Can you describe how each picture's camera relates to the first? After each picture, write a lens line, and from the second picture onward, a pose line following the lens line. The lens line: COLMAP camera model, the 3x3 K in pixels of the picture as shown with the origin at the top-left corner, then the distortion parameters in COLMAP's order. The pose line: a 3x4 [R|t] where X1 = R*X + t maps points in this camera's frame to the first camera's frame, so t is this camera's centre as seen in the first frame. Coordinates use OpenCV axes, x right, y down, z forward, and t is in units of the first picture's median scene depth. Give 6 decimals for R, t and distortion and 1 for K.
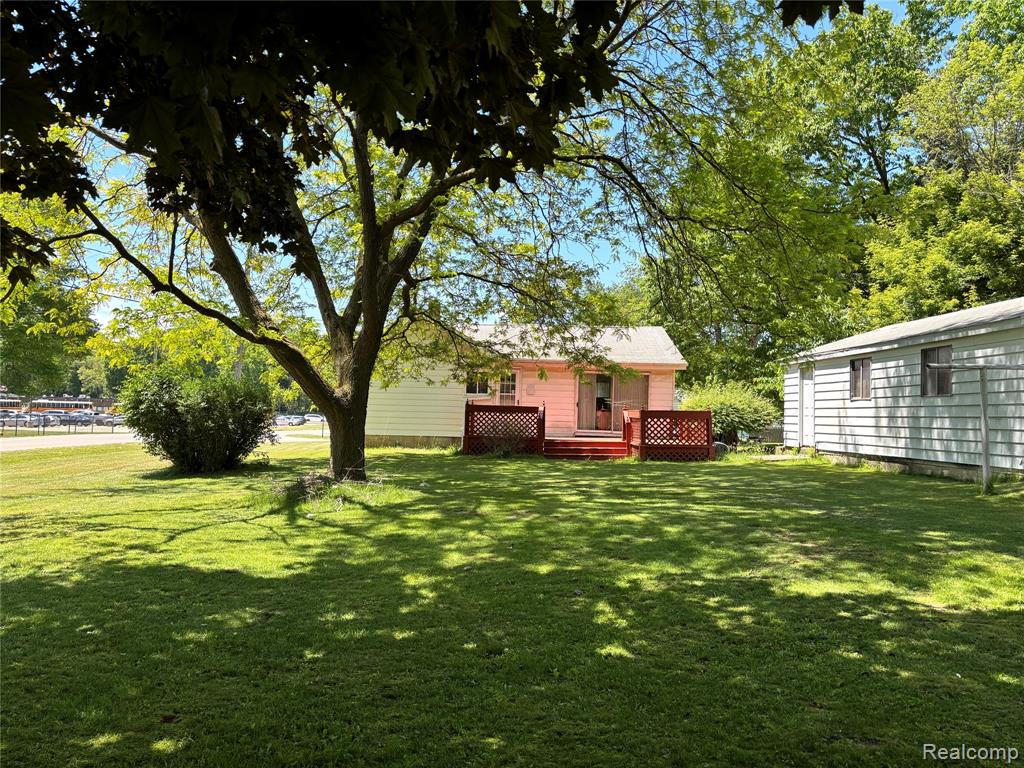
lens RADIAL K [[770.5, 0, 512.0], [0, 770.5, 384.0], [0, 0, 1]] dist [0.000134, -0.002764]
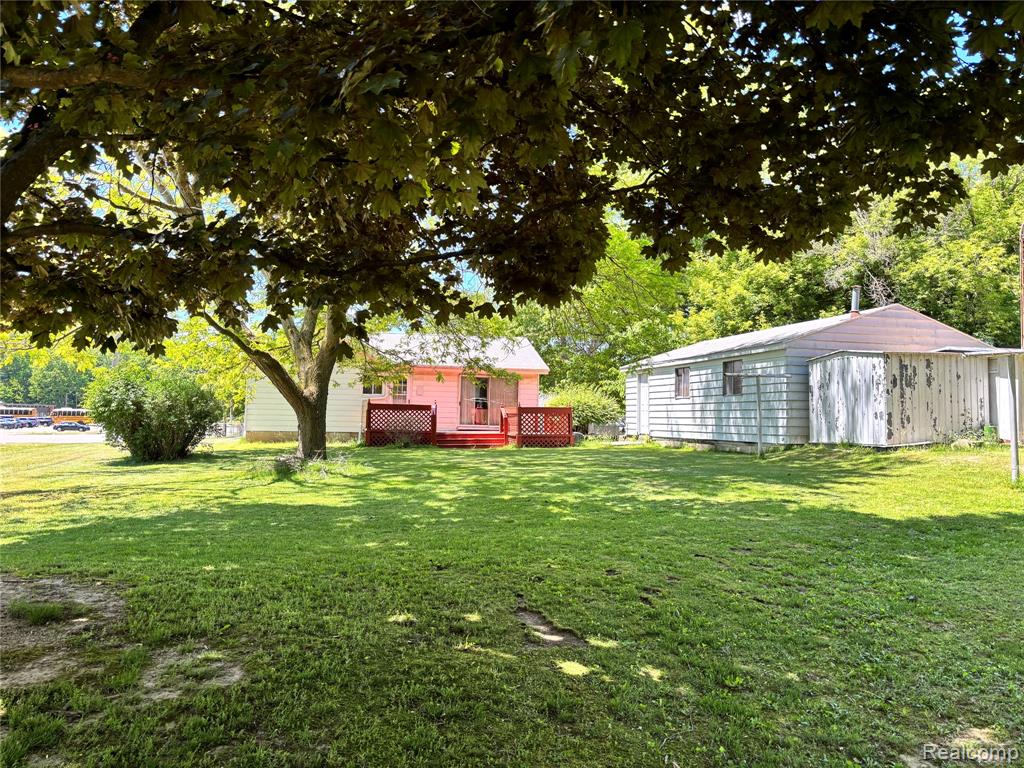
lens RADIAL K [[770.5, 0, 512.0], [0, 770.5, 384.0], [0, 0, 1]] dist [0.000134, -0.002764]
pose [[0.978310, 0.002728, 0.207126, -0.103062], [-0.002288, 0.999995, -0.002363, -0.000308], [-0.207132, 0.001838, 0.978311, -0.223745]]
